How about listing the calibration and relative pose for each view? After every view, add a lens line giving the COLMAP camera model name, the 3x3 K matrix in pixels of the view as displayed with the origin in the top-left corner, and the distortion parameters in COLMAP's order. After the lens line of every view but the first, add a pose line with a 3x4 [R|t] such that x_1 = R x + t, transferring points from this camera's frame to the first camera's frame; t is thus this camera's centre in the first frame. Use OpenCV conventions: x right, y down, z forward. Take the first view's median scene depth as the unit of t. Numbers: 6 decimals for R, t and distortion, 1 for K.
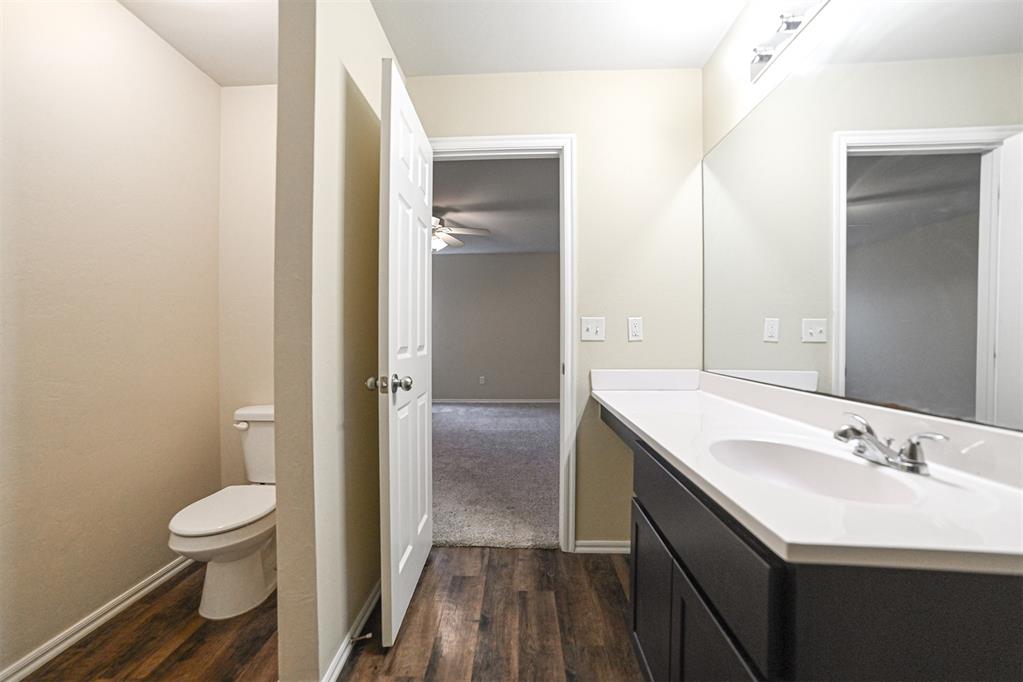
lens RADIAL K [[401.2, 0, 512.3], [0, 401.2, 338.1], [0, 0, 1]] dist [-0.056704, 0.019455]
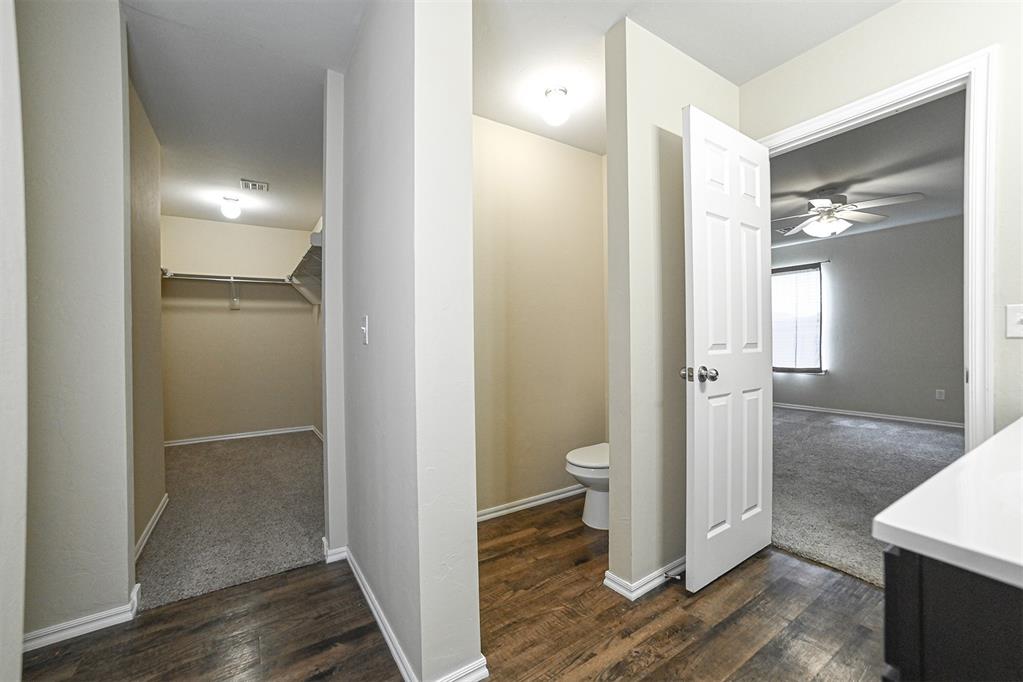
lens RADIAL K [[389.3, 0, 524.6], [0, 389.3, 339.4], [0, 0, 1]] dist [-0.081390, 0.018897]
pose [[0.613161, -0.002823, -0.789953, 0.234918], [0.006431, 0.999978, 0.001419, 0.005136], [0.789932, -0.005950, 0.613165, -0.091680]]
